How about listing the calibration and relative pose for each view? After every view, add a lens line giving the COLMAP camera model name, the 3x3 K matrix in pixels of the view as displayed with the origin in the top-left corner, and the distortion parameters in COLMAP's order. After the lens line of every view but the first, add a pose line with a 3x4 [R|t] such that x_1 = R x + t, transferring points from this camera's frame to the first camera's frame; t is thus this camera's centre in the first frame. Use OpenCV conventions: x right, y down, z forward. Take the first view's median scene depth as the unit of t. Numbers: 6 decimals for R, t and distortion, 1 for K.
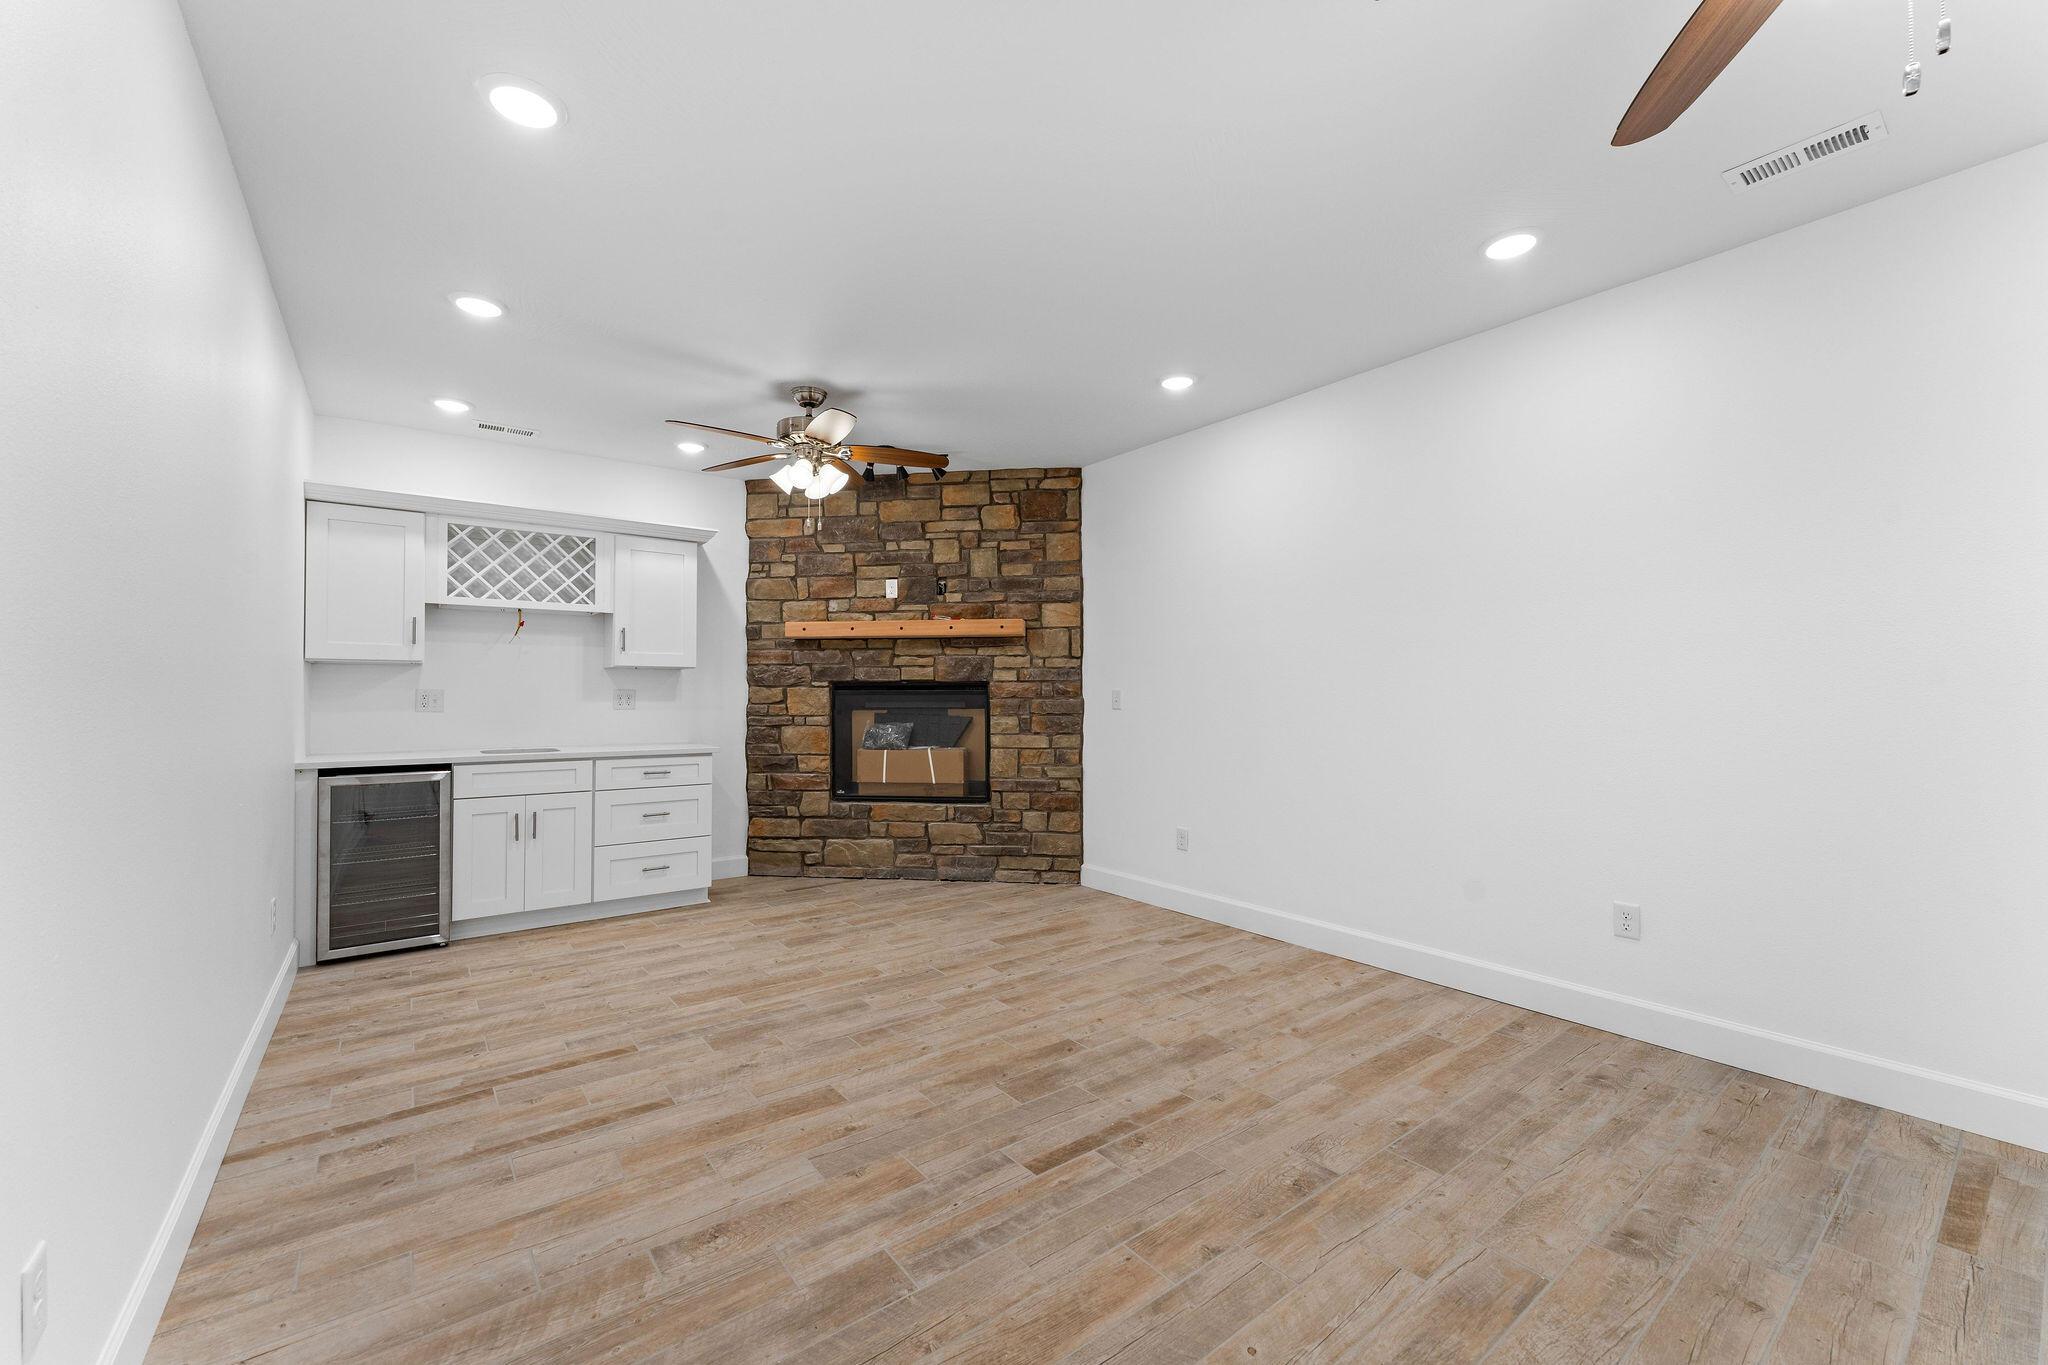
lens RADIAL K [[824.3, 0, 1018.2], [0, 824.3, 682.6], [0, 0, 1]] dist [-0.001566, 0.001083]
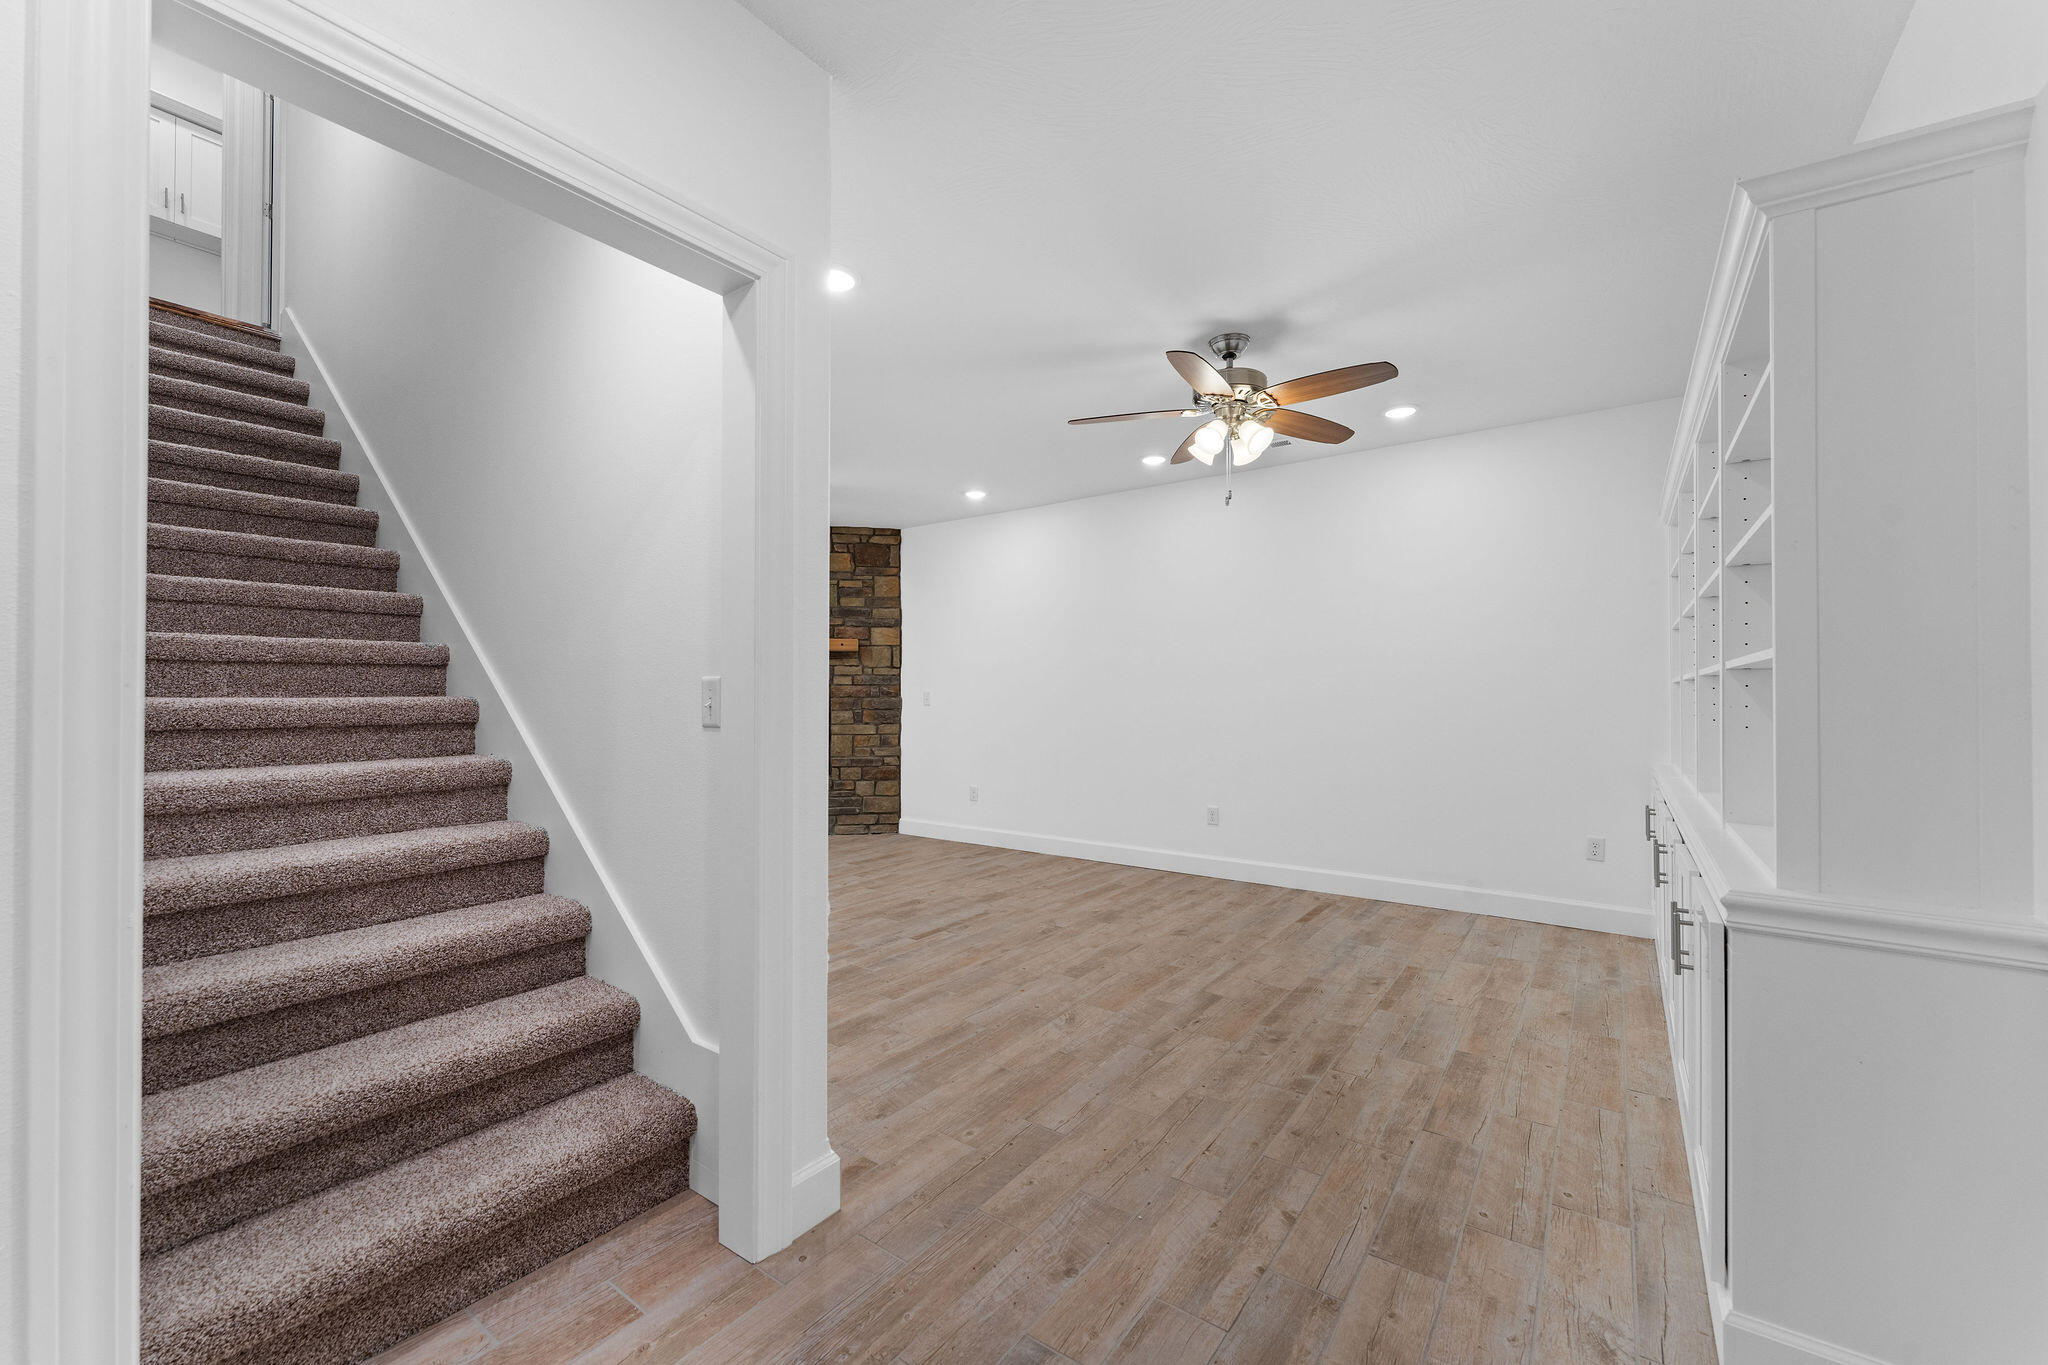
lens RADIAL K [[824.3, 0, 1027.0], [0, 824.3, 686.6], [0, 0, 1]] dist [-0.001566, 0.001083]
pose [[0.957548, 0.003885, 0.288248, -0.116487], [-0.005305, 0.999977, 0.004148, -0.005903], [-0.288226, -0.005501, 0.957547, -0.375231]]
